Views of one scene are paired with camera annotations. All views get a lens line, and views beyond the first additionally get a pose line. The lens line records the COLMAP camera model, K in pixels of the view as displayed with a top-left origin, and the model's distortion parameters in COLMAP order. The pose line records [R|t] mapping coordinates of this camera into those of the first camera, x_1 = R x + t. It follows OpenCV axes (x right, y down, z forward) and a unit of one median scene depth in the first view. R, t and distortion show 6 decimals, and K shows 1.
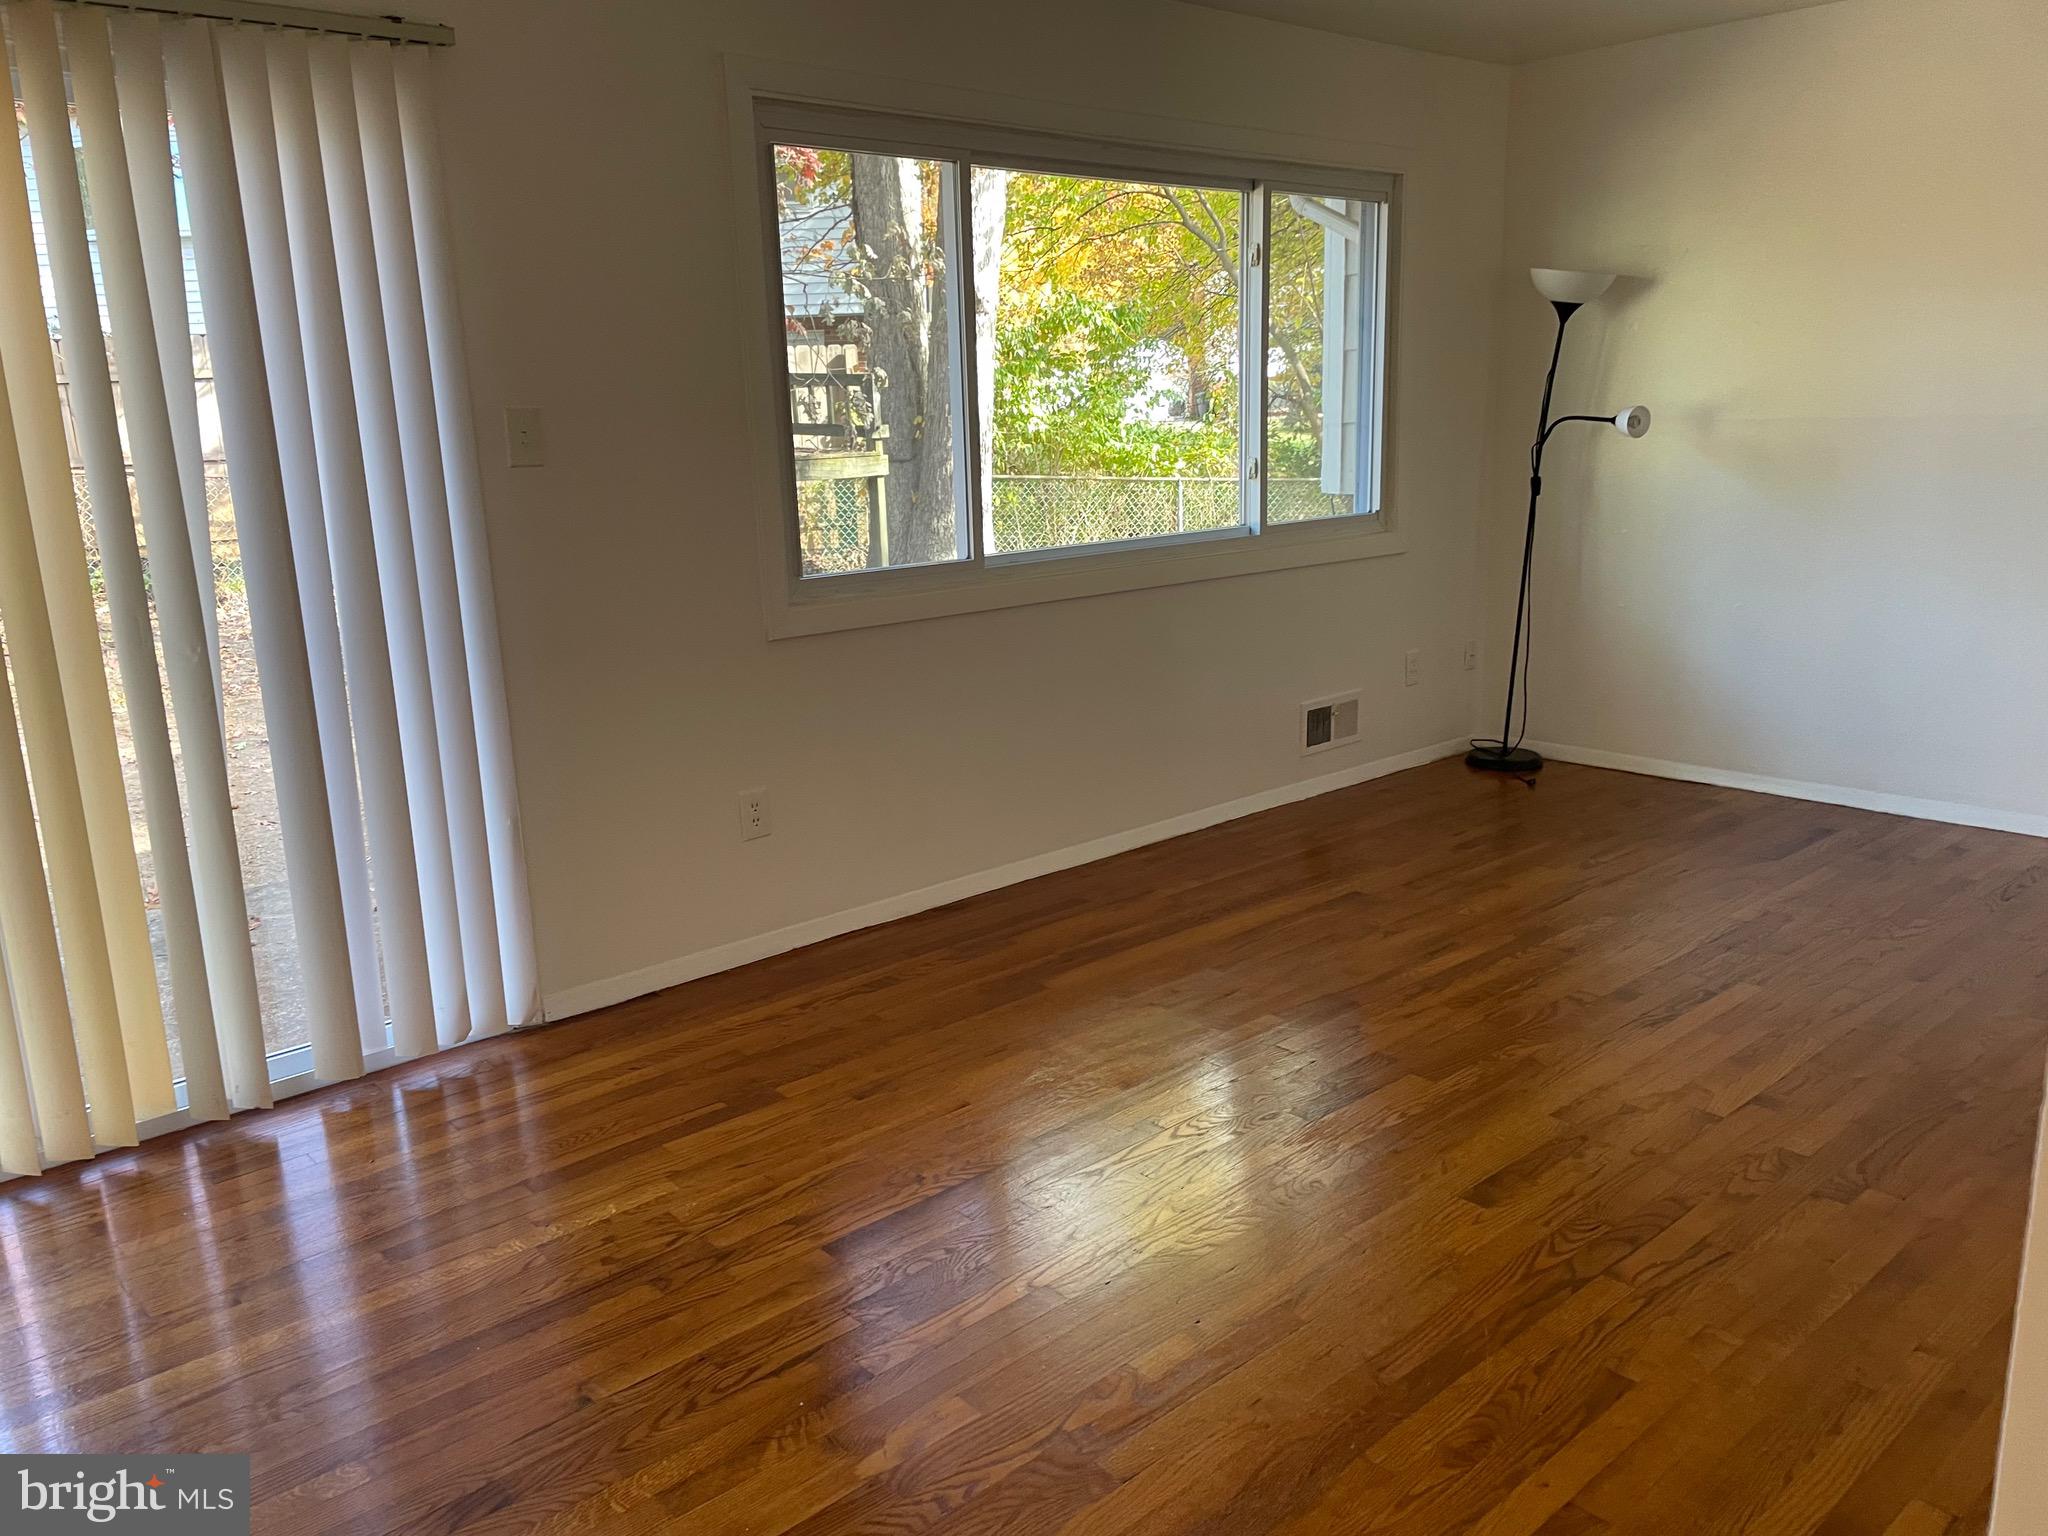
lens RADIAL K [[1555.4, 0, 1030.5], [0, 1555.4, 760.8], [0, 0, 1]] dist [0.008710, 0.003010]
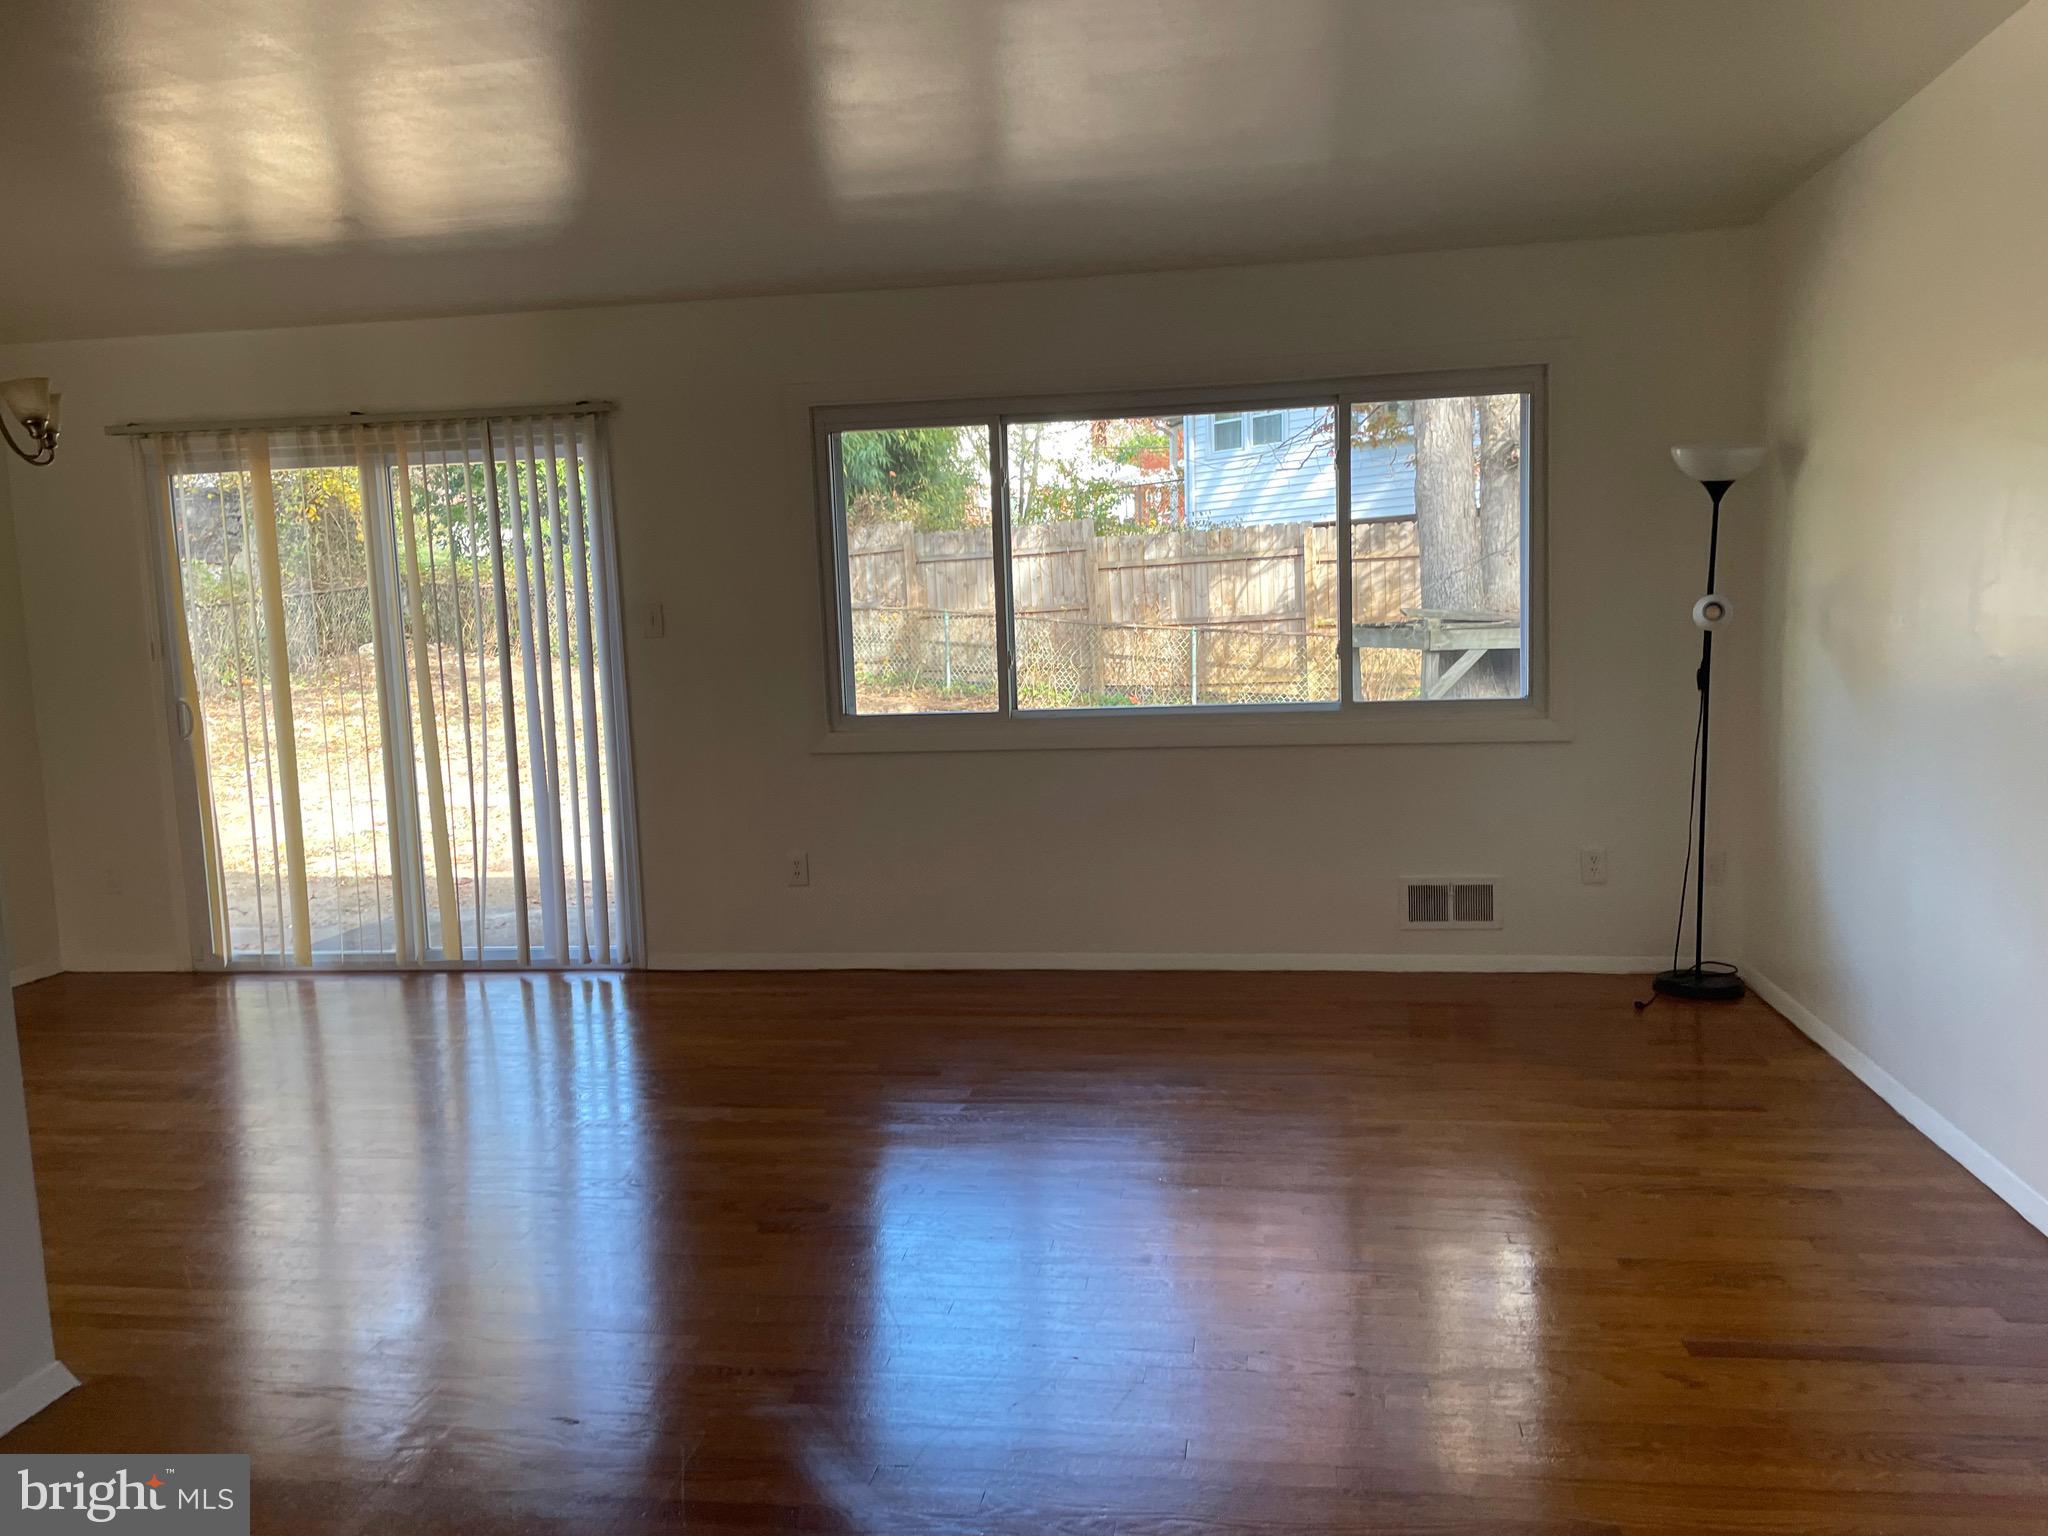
lens RADIAL K [[1555.4, 0, 1033.8], [0, 1555.4, 777.1], [0, 0, 1]] dist [0.008710, 0.003010]
pose [[0.642121, 0.096554, -0.760498, 0.917398], [-0.152644, 0.988275, -0.003411, -0.070689], [0.751252, 0.118276, 0.649331, 0.157089]]
